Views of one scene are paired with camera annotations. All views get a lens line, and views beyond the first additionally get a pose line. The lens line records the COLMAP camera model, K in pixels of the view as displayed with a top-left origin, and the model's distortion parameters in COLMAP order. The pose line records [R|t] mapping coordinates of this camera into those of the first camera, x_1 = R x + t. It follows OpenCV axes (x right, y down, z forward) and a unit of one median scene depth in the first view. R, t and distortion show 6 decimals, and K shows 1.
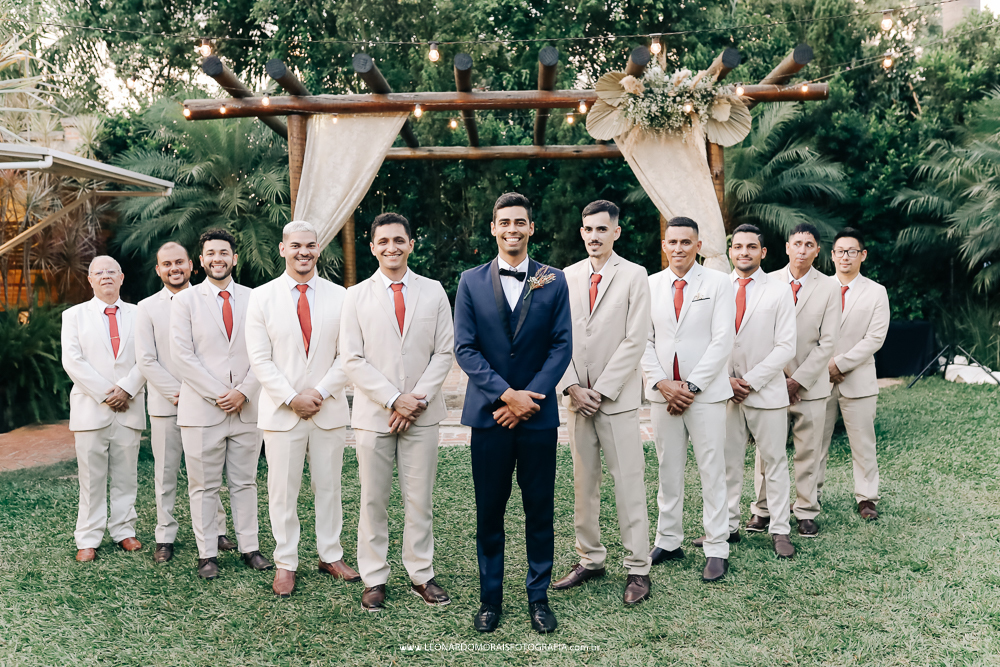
lens RADIAL K [[983.2, 0, 498.1], [0, 983.2, 339.0], [0, 0, 1]] dist [-0.038731, 0.026917]
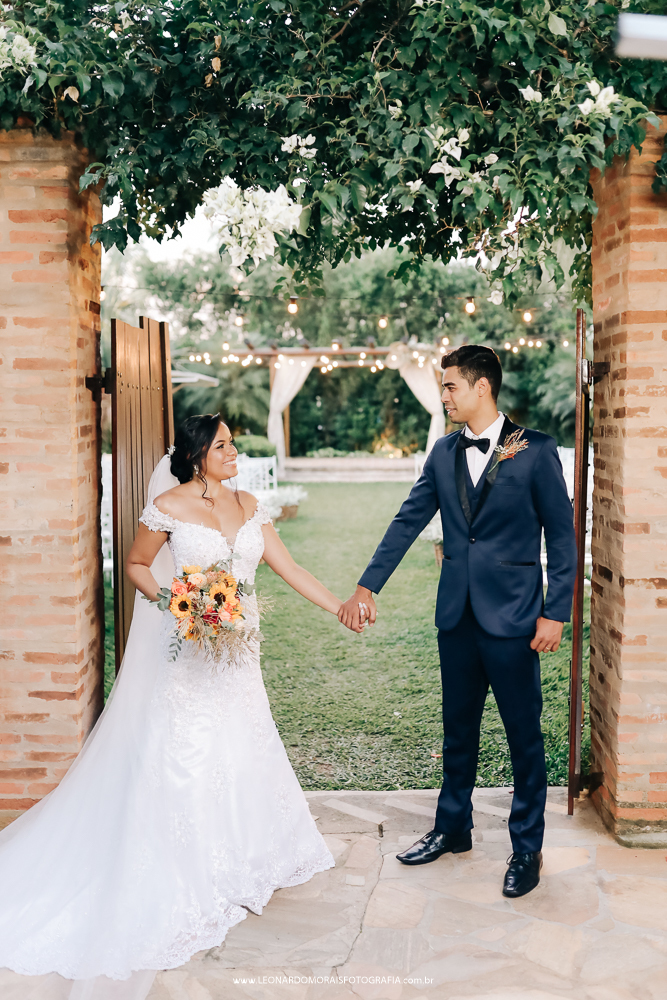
lens RADIAL K [[989.5, 0, 331.4], [0, 989.5, 491.5], [0, 0, 1]] dist [-0.044519, 0.044770]
pose [[0.998471, 0.019289, -0.051806, 0.071640], [-0.019325, 0.999813, -0.000185, 0.102708], [0.051793, 0.001186, 0.998657, -1.325263]]
